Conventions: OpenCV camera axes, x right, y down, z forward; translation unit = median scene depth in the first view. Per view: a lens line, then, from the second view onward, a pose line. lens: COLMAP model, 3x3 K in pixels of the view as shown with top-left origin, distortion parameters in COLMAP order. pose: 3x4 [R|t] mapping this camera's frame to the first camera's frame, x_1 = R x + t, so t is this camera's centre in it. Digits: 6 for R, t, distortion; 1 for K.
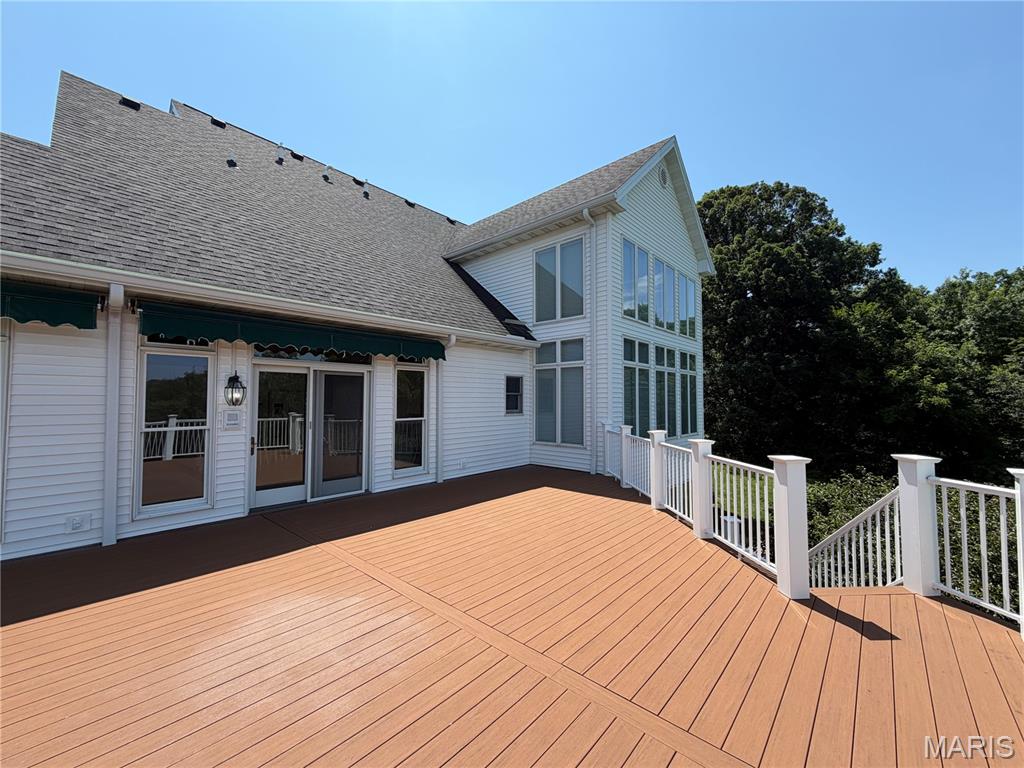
lens RADIAL K [[406.6, 0, 509.5], [0, 406.6, 384.7], [0, 0, 1]] dist [0.000002, -0.000453]
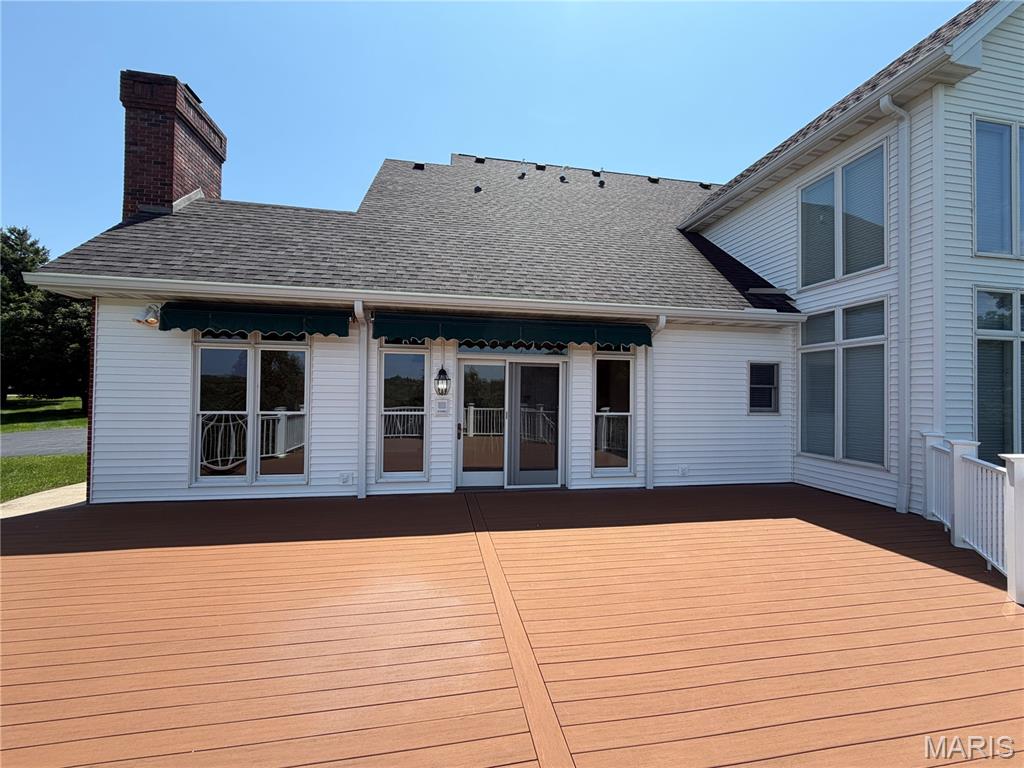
lens RADIAL K [[406.6, 0, 511.8], [0, 406.6, 385.0], [0, 0, 1]] dist [0.000002, -0.000453]
pose [[0.791422, -0.001850, -0.611267, 0.154875], [0.010723, 0.999884, 0.010858, 0.010076], [0.611176, -0.015148, 0.791350, 0.177686]]
